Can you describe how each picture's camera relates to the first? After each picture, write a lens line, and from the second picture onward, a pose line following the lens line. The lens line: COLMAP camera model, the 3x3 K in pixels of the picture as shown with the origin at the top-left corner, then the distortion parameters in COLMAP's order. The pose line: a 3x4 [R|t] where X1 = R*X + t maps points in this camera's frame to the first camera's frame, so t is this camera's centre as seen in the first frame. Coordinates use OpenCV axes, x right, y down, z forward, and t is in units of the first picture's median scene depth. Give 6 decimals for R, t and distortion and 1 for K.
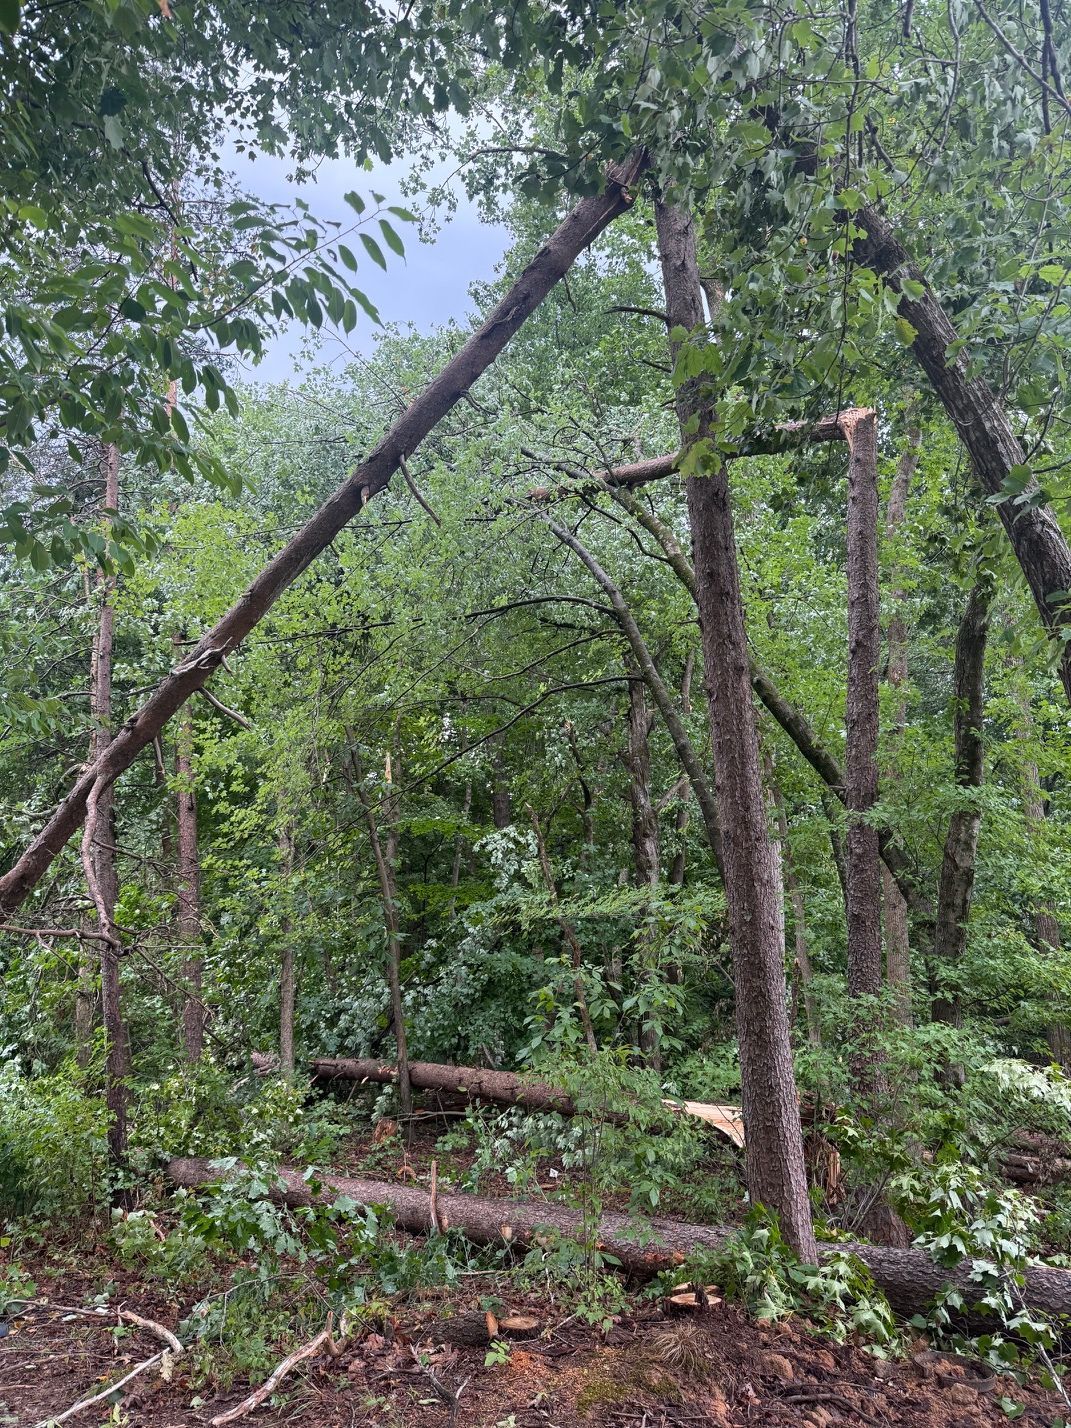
lens RADIAL K [[1052.0, 0, 527.5], [0, 1052.0, 719.8], [0, 0, 1]] dist [0.071501, -0.035487]
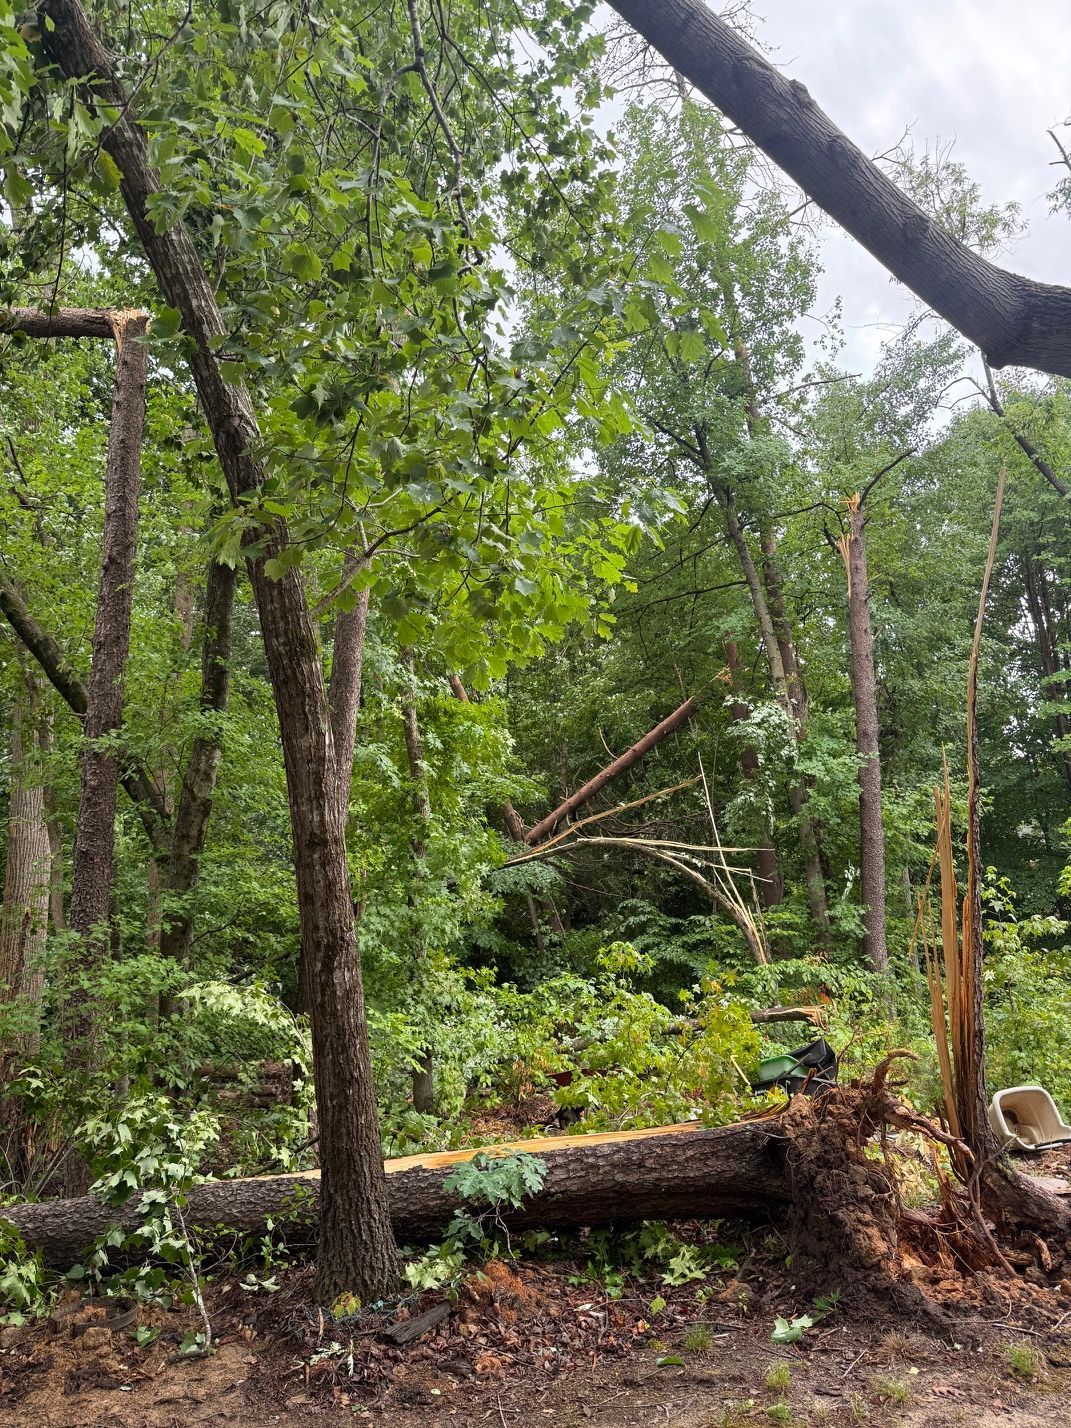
lens RADIAL K [[1052.0, 0, 527.5], [0, 1052.0, 719.8], [0, 0, 1]] dist [0.071501, -0.035487]
pose [[0.815906, 0.047277, 0.576249, 0.122767], [-0.067112, 0.997659, 0.013172, 0.046461], [-0.574277, -0.049420, 0.817168, 0.044001]]
